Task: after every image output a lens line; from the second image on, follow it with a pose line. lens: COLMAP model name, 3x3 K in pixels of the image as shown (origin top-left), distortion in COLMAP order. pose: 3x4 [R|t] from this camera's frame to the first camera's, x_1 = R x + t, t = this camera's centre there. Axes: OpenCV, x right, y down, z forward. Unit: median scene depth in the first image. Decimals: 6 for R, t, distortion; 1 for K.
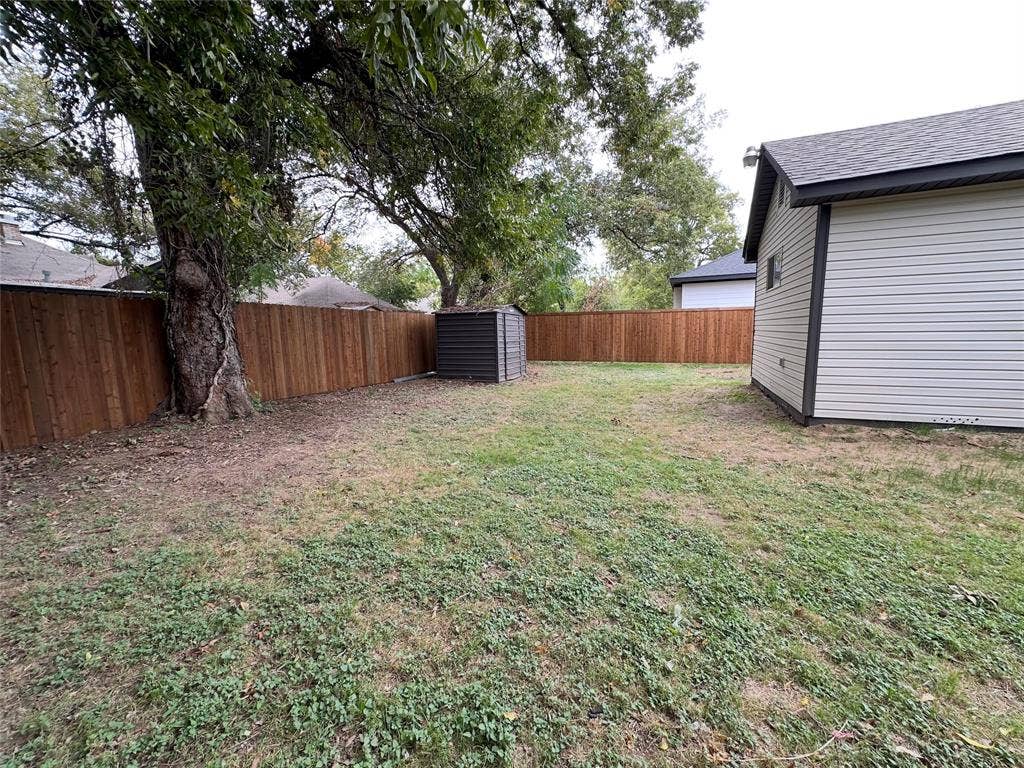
lens RADIAL K [[417.5, 0, 510.4], [0, 417.5, 381.0], [0, 0, 1]] dist [-0.000215, 0.000702]
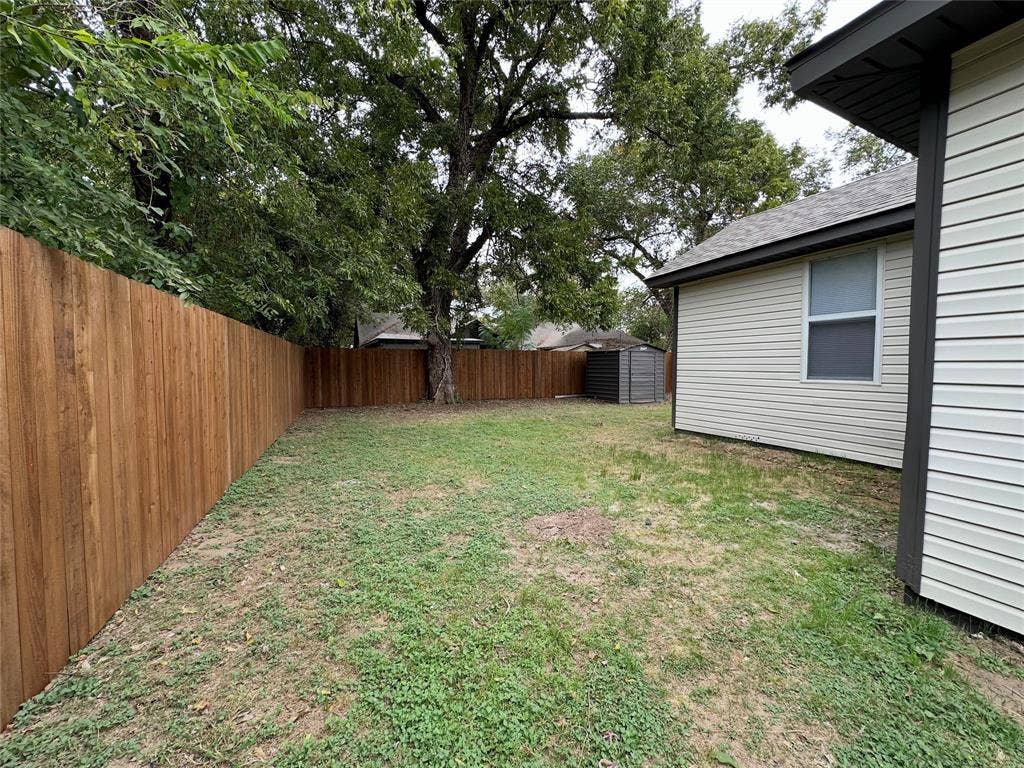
lens RADIAL K [[417.5, 0, 510.7], [0, 417.5, 382.4], [0, 0, 1]] dist [-0.000215, 0.000702]
pose [[0.739449, 0.044277, -0.671755, 1.005778], [-0.090522, 0.995312, -0.034041, 0.023409], [0.667099, 0.085980, 0.739990, -0.362203]]
